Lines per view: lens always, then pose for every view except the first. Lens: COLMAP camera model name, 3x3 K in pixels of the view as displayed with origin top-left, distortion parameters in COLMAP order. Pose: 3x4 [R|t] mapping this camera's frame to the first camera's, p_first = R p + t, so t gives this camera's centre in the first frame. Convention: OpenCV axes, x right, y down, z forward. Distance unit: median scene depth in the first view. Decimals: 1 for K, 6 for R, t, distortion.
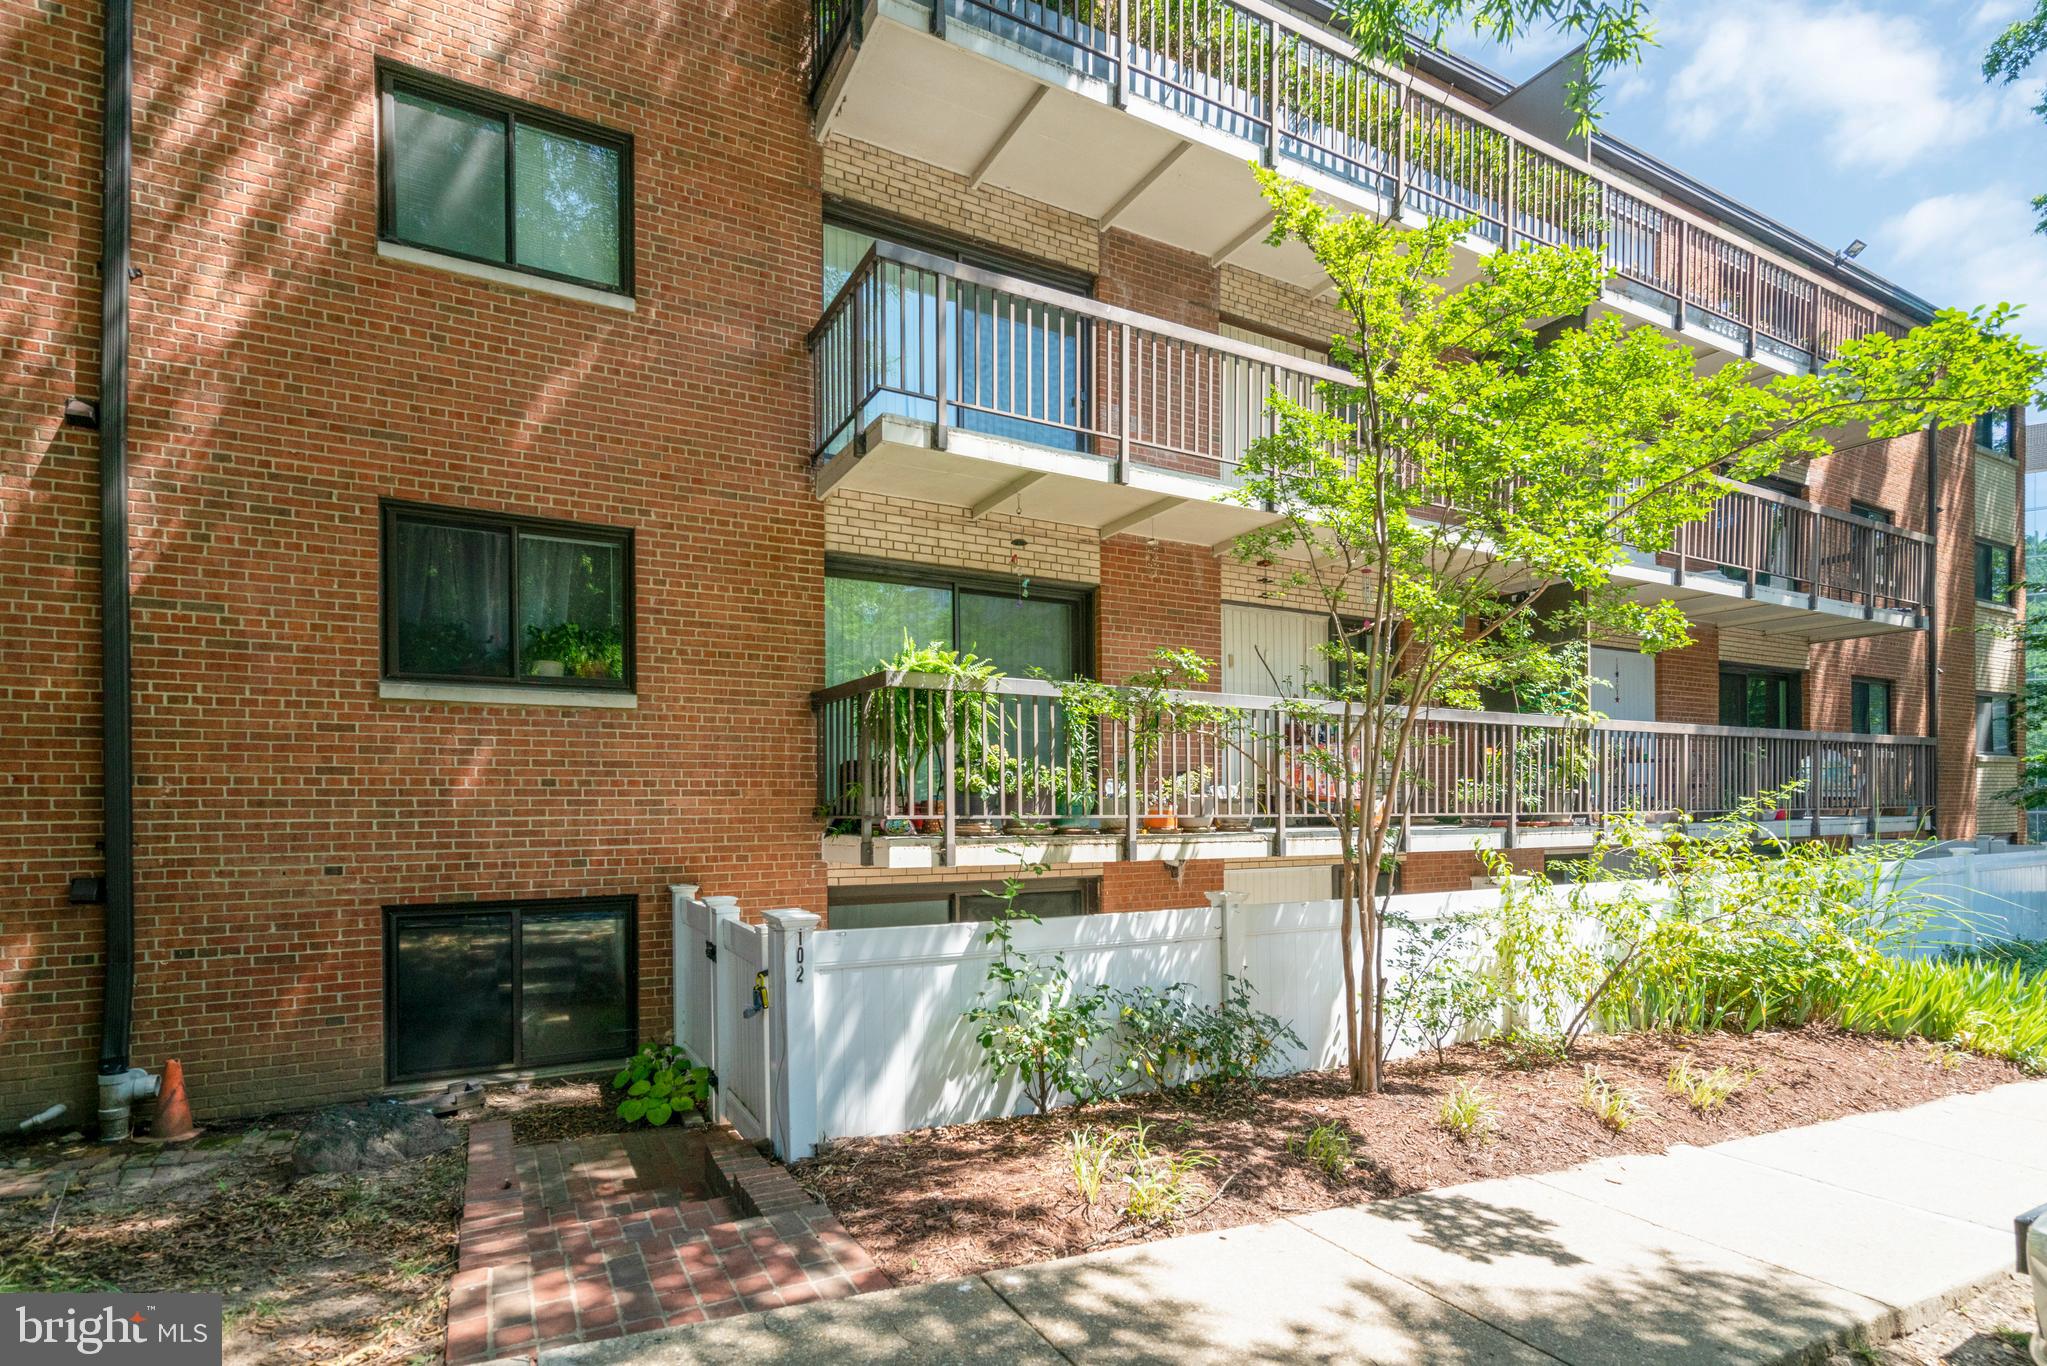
lens RADIAL K [[892.8, 0, 1028.0], [0, 892.8, 841.5], [0, 0, 1]] dist [-0.003579, 0.000377]
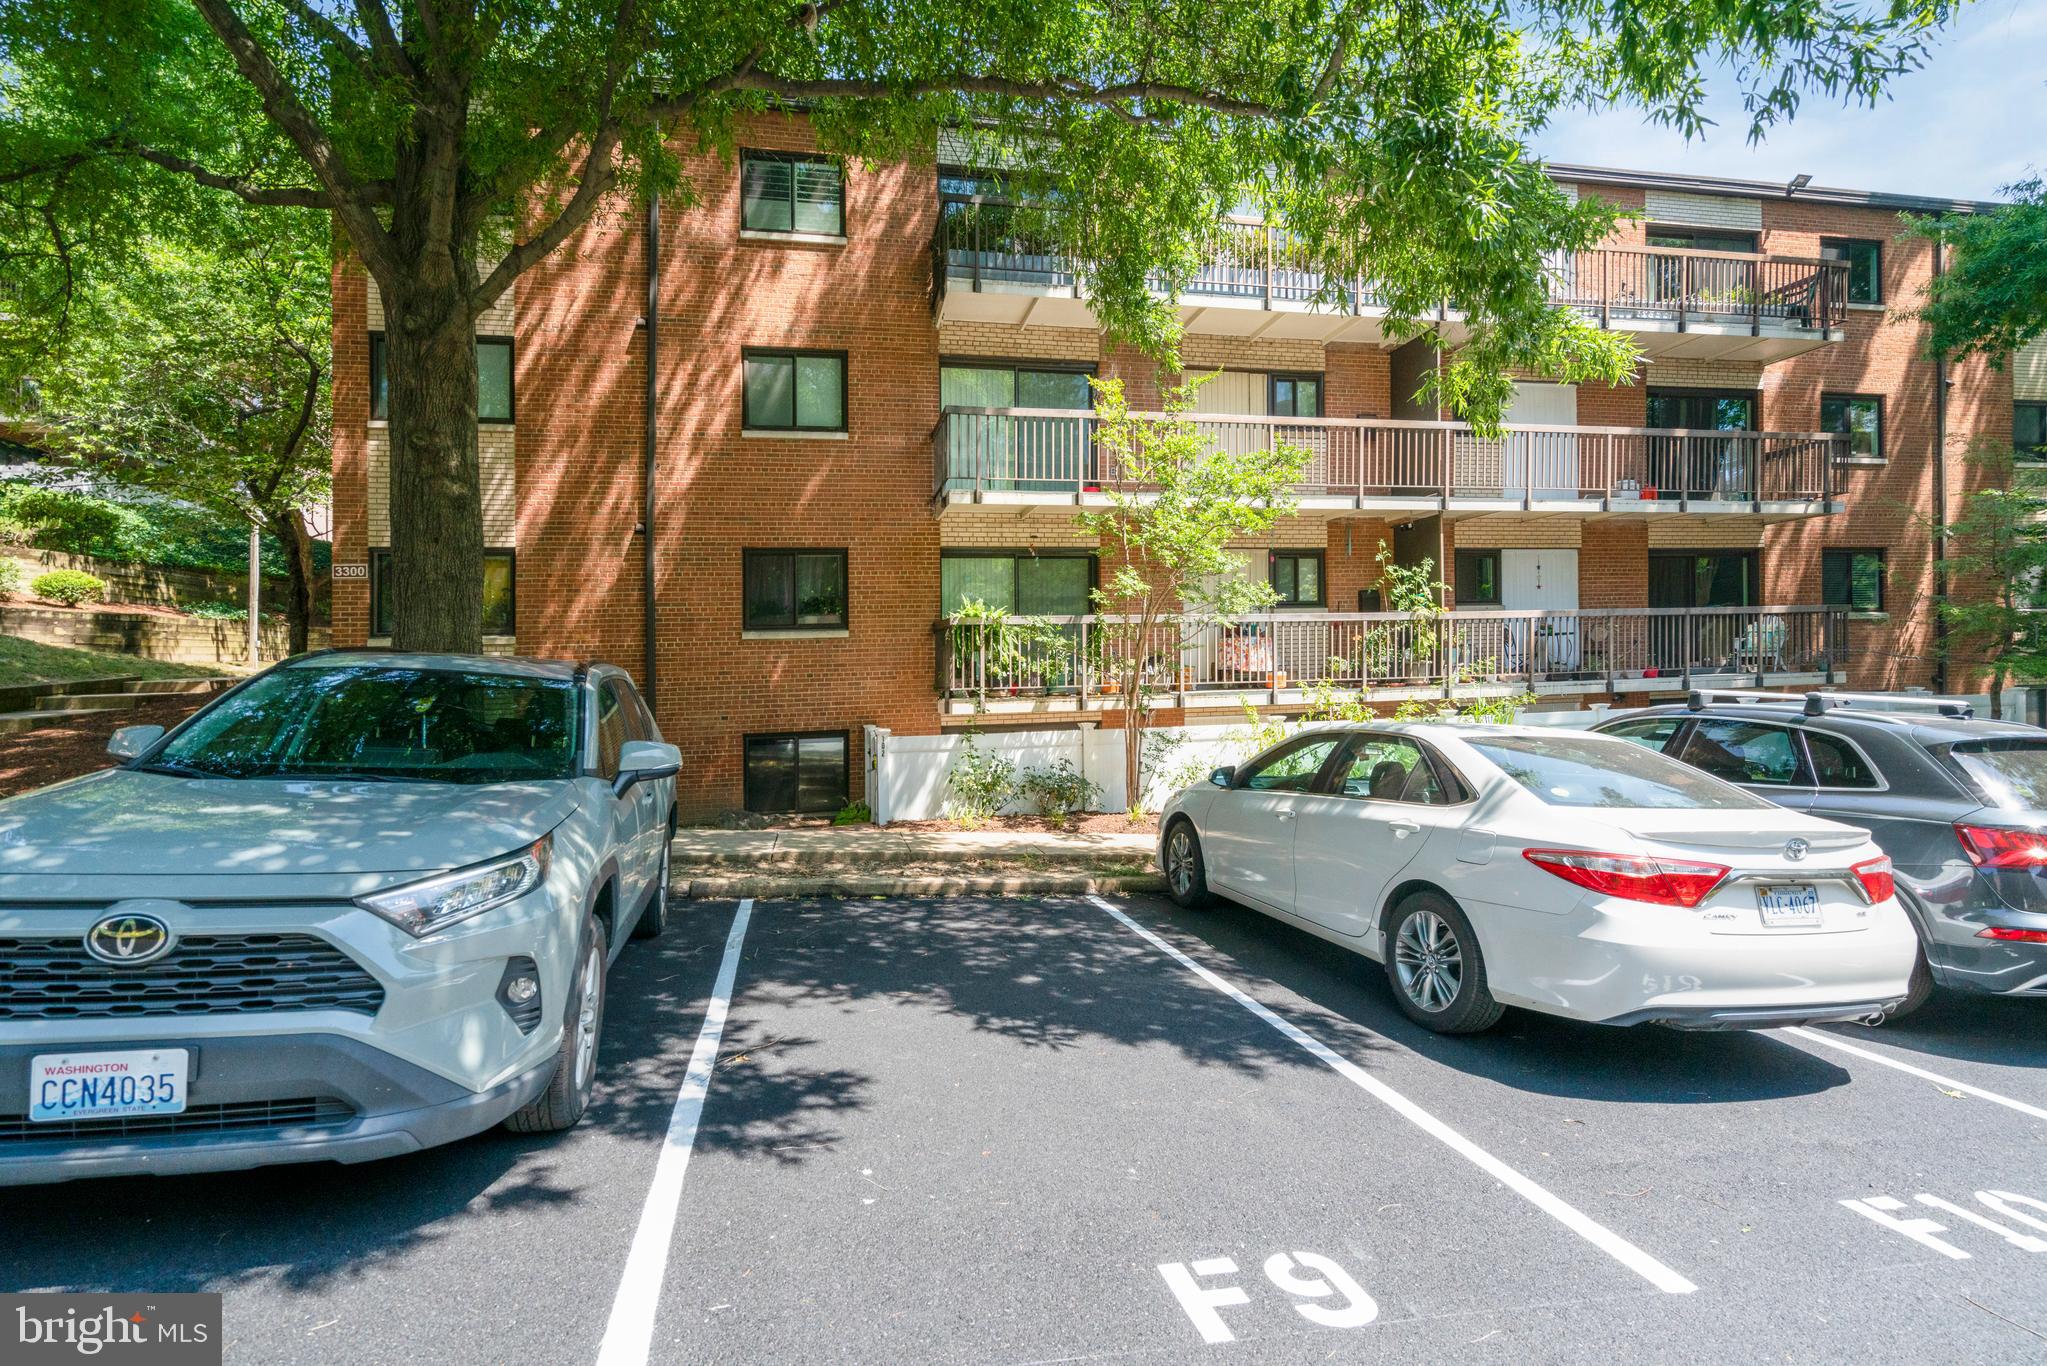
lens RADIAL K [[975.7, 0, 1002.8], [0, 975.7, 701.7], [0, 0, 1]] dist [-0.053936, 0.018844]
pose [[0.924060, -0.014601, -0.381970, 0.737272], [0.008849, 0.999820, -0.016811, 0.036601], [0.382146, 0.012154, 0.924022, -0.914722]]
